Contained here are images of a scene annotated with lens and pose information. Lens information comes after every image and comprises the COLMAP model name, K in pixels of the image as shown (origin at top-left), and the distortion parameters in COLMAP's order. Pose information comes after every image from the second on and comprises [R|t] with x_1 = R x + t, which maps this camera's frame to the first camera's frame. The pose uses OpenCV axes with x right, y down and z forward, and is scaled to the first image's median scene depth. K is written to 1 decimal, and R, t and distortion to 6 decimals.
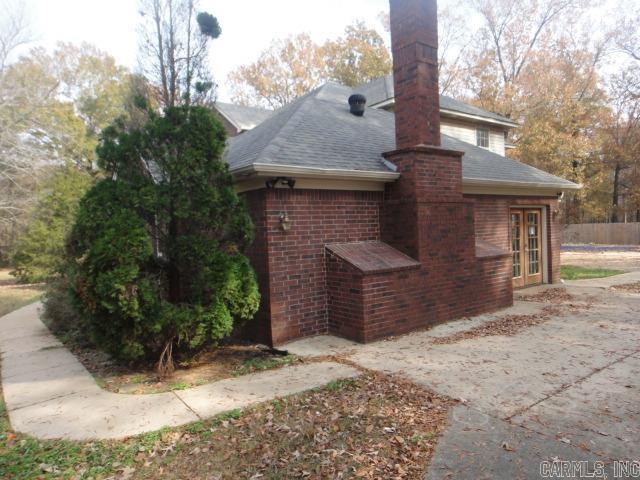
lens RADIAL K [[432.6, 0, 320.0], [0, 432.6, 240.0], [0, 0, 1]] dist [0.002513, -0.000536]
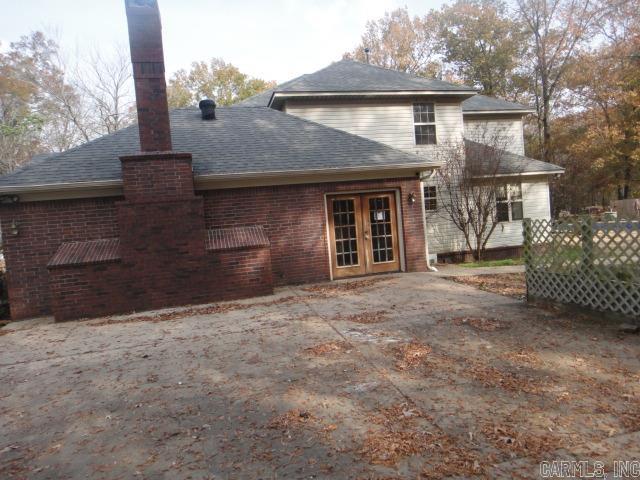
lens RADIAL K [[436.1, 0, 320.0], [0, 436.1, 240.0], [0, 0, 1]] dist [-0.027750, -0.001338]
pose [[0.931584, -0.028241, -0.362428, 0.992886], [0.042293, 0.998627, 0.030897, -0.005663], [0.361058, -0.044111, 0.931499, 0.092747]]
